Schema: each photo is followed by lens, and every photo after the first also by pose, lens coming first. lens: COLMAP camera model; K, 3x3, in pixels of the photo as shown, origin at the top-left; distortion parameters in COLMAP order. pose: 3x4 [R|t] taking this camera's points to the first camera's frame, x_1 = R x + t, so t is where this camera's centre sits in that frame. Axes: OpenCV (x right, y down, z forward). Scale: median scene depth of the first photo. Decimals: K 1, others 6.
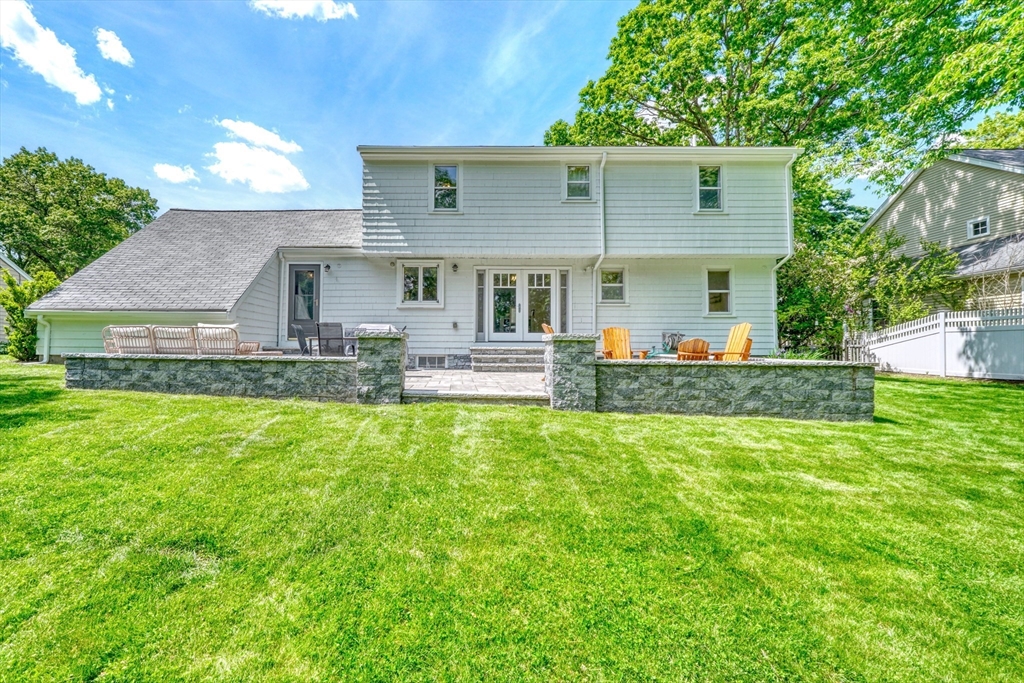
lens RADIAL K [[429.7, 0, 444.5], [0, 429.7, 329.1], [0, 0, 1]] dist [-0.004417, -0.000580]
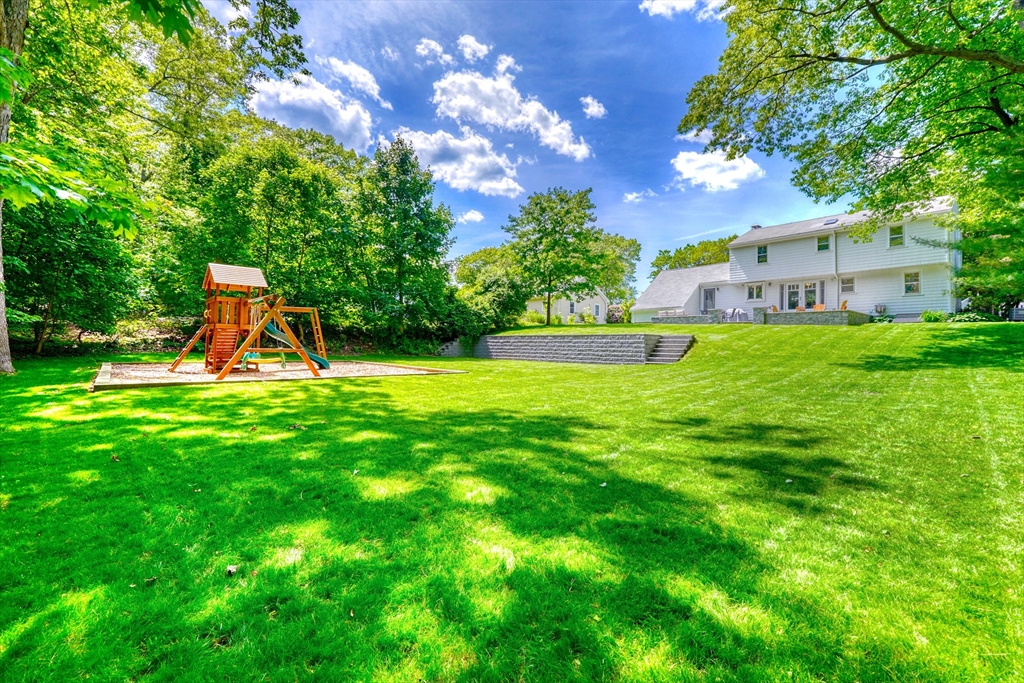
lens RADIAL K [[429.7, 0, 507.5], [0, 429.7, 337.4], [0, 0, 1]] dist [-0.004417, -0.000580]
pose [[0.649649, -0.008845, -0.760182, 0.940267], [0.025794, 0.999613, 0.010413, 0.100863], [0.759796, -0.026373, 0.649626, -1.808968]]
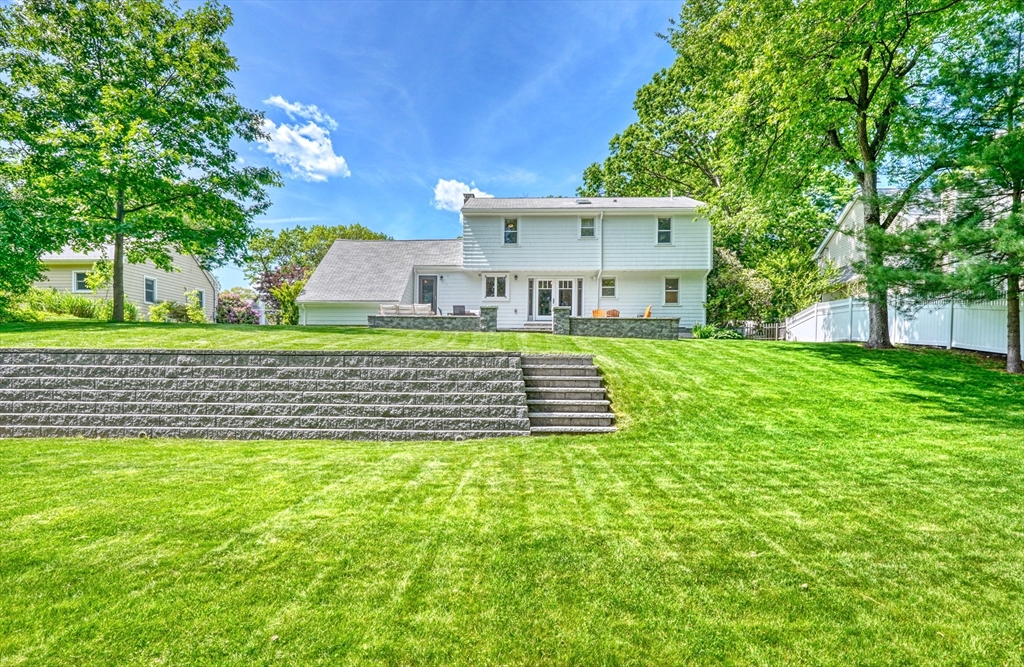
lens RADIAL K [[496.7, 0, 475.8], [0, 496.7, 365.2], [0, 0, 1]] dist [-0.000837, -0.000104]
pose [[0.998762, 0.004439, -0.049540, -0.036031], [-0.001642, 0.998410, 0.056343, 0.097214], [0.049711, -0.056192, 0.997182, -1.020568]]
